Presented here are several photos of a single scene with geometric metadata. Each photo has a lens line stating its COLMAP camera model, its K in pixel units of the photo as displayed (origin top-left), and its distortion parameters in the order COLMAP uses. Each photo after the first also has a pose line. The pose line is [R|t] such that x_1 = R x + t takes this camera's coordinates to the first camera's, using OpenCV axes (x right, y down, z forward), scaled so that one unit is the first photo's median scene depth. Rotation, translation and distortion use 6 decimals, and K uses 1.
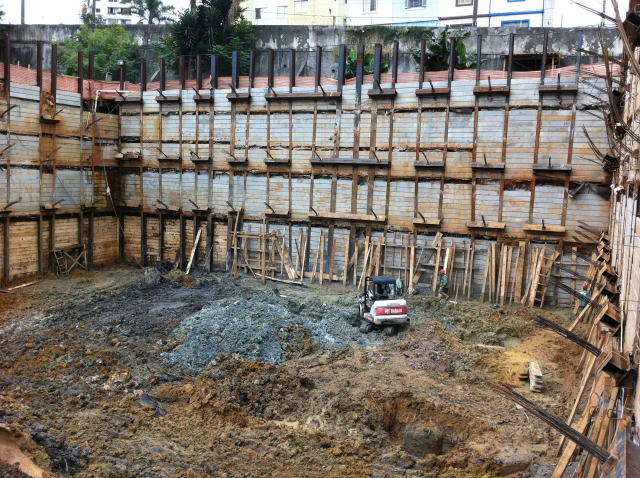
lens RADIAL K [[603.1, 0, 317.4], [0, 603.1, 235.2], [0, 0, 1]] dist [0.152147, -0.424708]
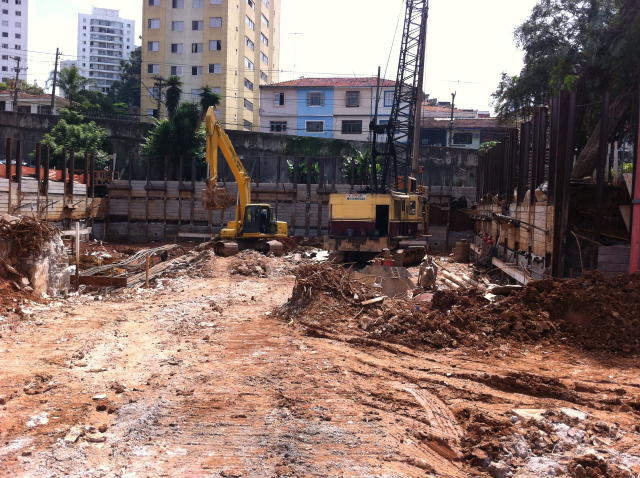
lens RADIAL K [[603.1, 0, 317.4], [0, 603.1, 235.2], [0, 0, 1]] dist [0.152147, -0.424708]
pose [[0.964679, -0.019829, 0.262680, -0.281197], [0.032476, 0.998508, -0.043891, -0.059866], [-0.261418, 0.050872, 0.963884, -0.371579]]
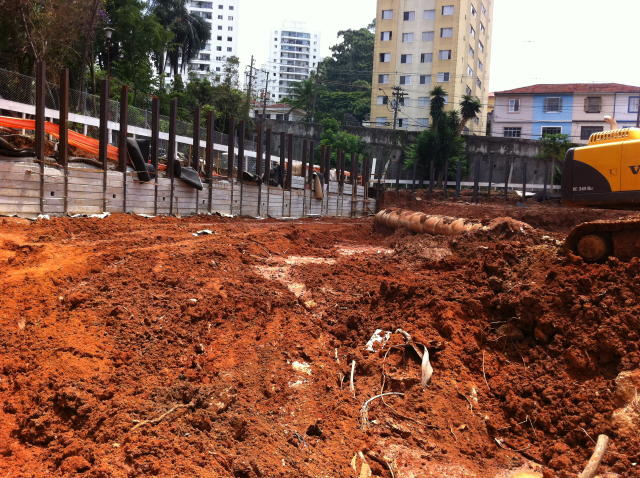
lens RADIAL K [[595.1, 0, 320.0], [0, 595.1, 239.0], [0, 0, 1]] dist [0.154145, -0.402303]
pose [[0.999359, 0.023881, 0.026676, -0.566678], [-0.022706, 0.998794, -0.043521, -0.050774], [-0.027683, 0.042887, 0.998696, -0.410653]]
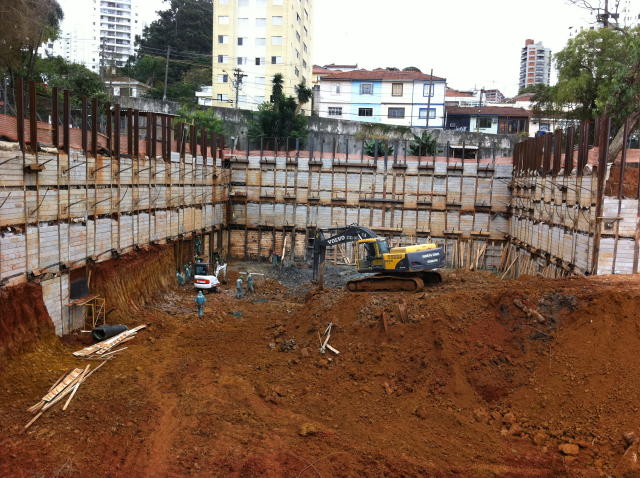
lens RADIAL K [[603.1, 0, 317.4], [0, 603.1, 235.2], [0, 0, 1]] dist [0.152147, -0.424708]
pose [[0.953006, -0.023010, 0.302075, -0.699360], [0.023078, 0.999728, 0.003346, -0.020762], [-0.302070, 0.003782, 0.953278, -0.739752]]
